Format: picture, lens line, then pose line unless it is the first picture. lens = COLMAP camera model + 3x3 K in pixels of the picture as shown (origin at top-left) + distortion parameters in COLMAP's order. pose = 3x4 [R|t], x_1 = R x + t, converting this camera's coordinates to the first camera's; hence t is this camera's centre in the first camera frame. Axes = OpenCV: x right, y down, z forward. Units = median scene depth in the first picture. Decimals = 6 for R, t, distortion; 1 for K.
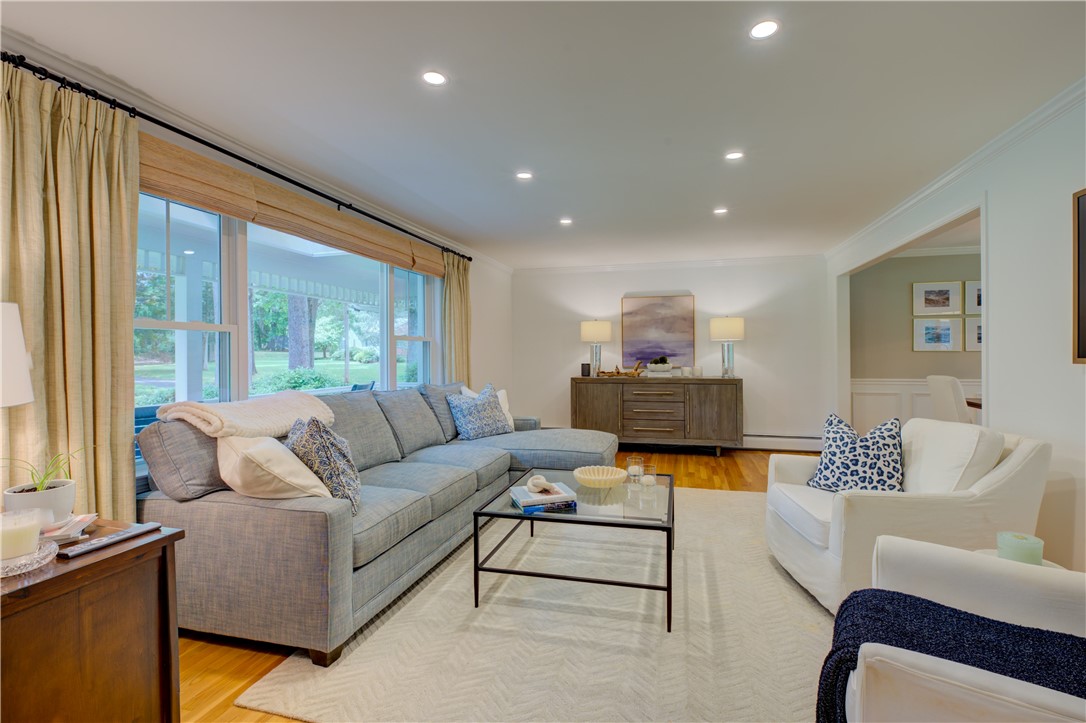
lens RADIAL K [[498.9, 0, 534.9], [0, 498.9, 359.4], [0, 0, 1]] dist [-0.001329, -0.000505]
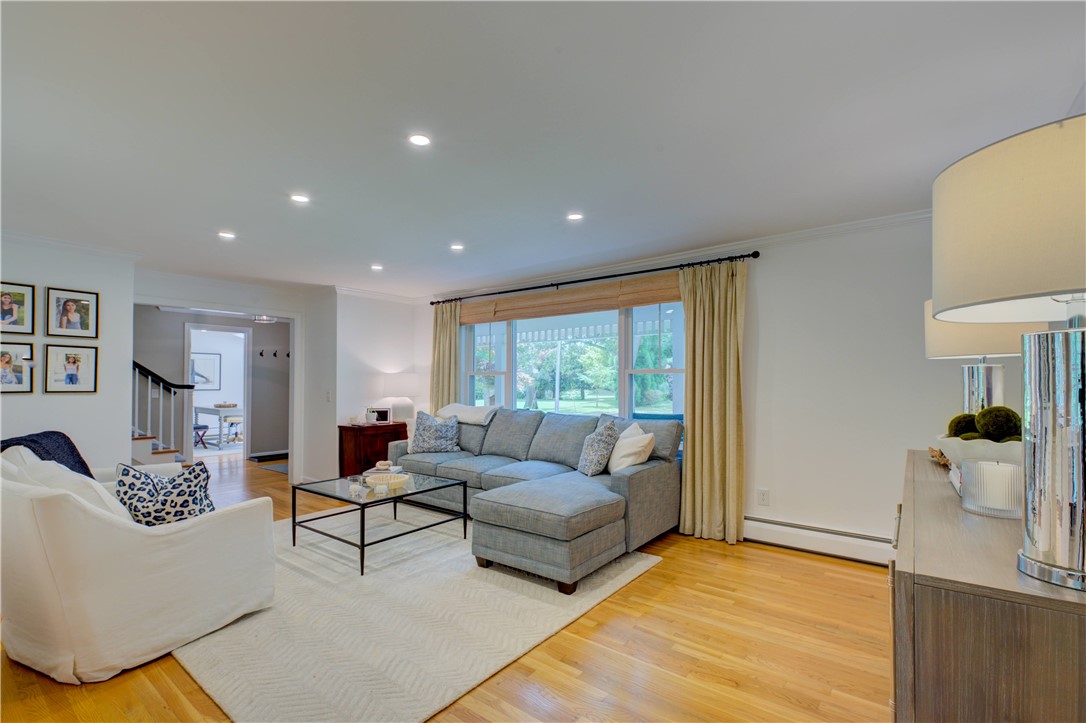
lens RADIAL K [[498.9, 0, 534.9], [0, 498.9, 359.4], [0, 0, 1]] dist [-0.001329, -0.000505]
pose [[-0.410224, -0.019495, -0.911777, 1.139290], [-0.006549, 0.999809, -0.018431, -0.072339], [0.911961, -0.001589, -0.410273, 1.805320]]
